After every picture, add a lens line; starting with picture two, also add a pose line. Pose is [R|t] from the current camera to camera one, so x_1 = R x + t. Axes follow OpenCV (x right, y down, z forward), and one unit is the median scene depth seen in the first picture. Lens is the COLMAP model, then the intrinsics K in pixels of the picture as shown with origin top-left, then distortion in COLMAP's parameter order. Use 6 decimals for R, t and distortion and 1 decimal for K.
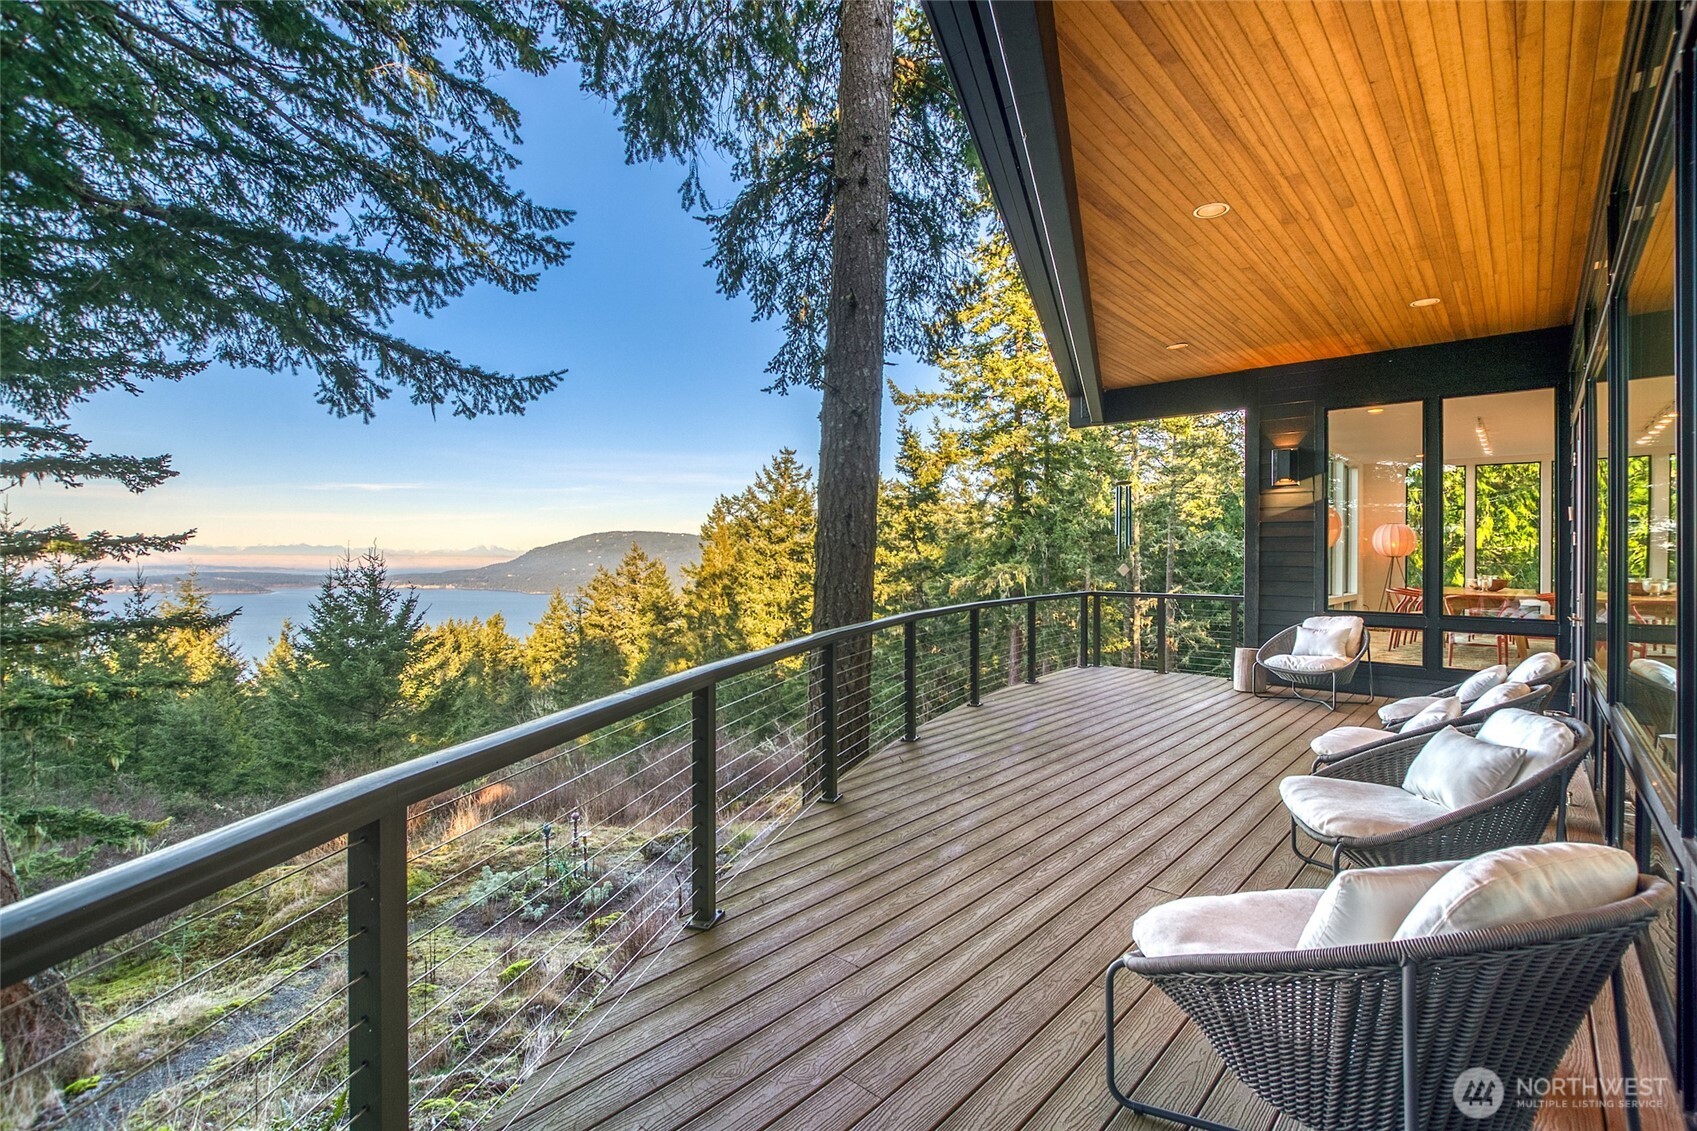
lens RADIAL K [[727.2, 0, 853.9], [0, 727.2, 534.7], [0, 0, 1]] dist [-0.001251, -0.000395]
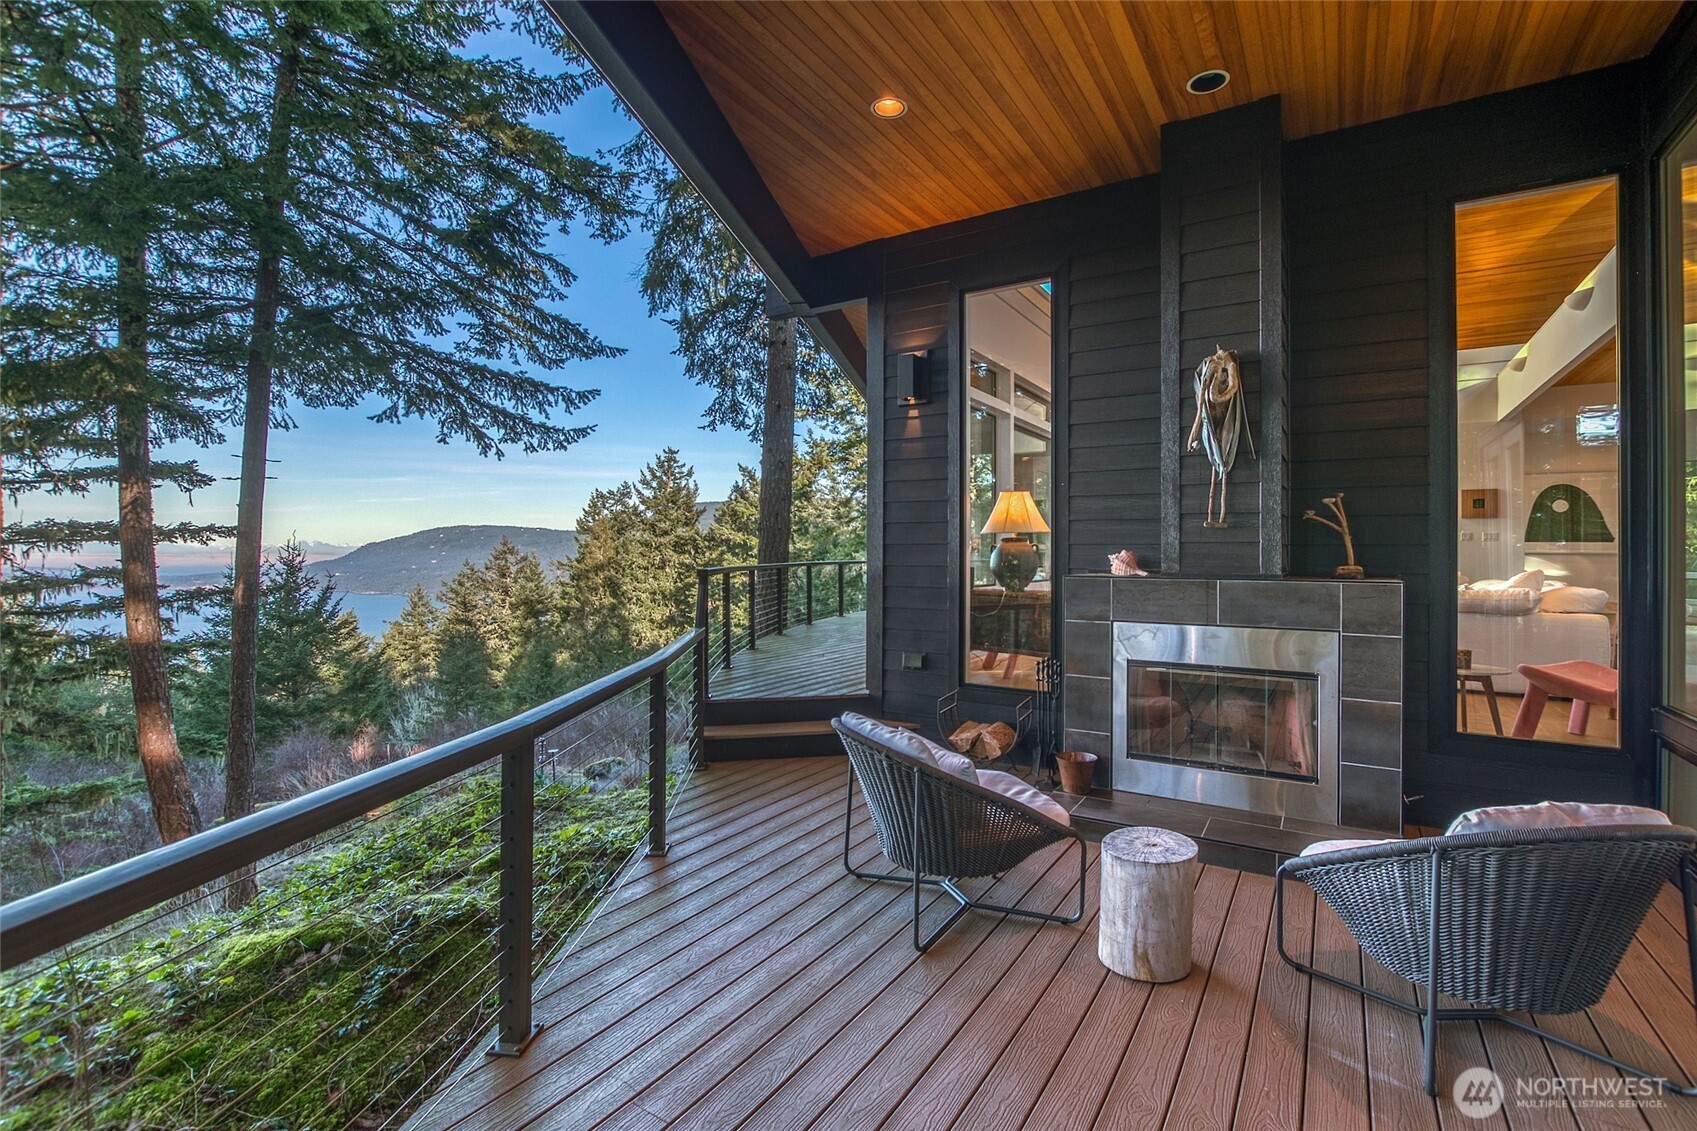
lens RADIAL K [[727.2, 0, 853.9], [0, 727.2, 534.7], [0, 0, 1]] dist [-0.001251, -0.000395]
pose [[0.983814, -0.001563, 0.179188, -0.023563], [0.000222, 0.999972, 0.007500, 0.002189], [-0.179195, -0.007339, 0.983786, -0.147137]]
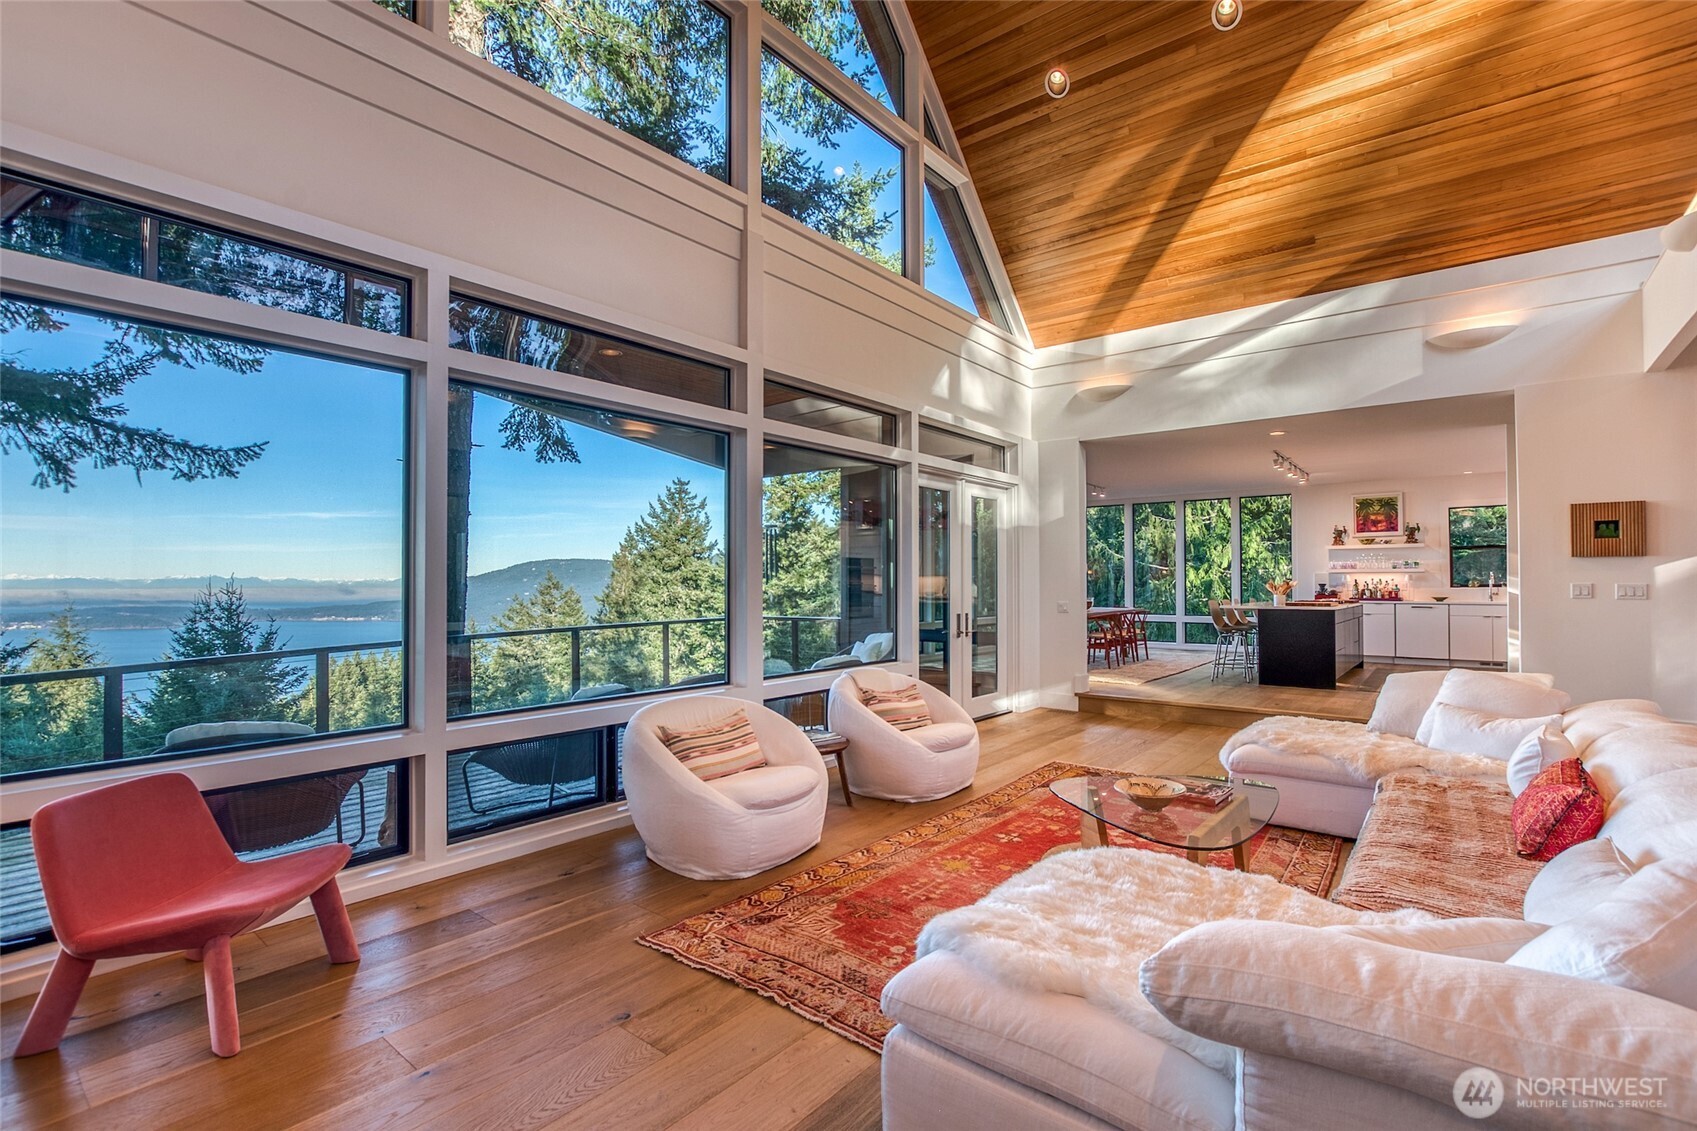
lens RADIAL K [[733.7, 0, 835.0], [0, 733.7, 555.6], [0, 0, 1]] dist [-0.001061, -0.000560]
pose [[0.998793, -0.010700, 0.047941, 0.100436], [0.010982, 0.999924, -0.005620, -0.003438], [-0.047877, 0.006140, 0.998834, -0.056454]]
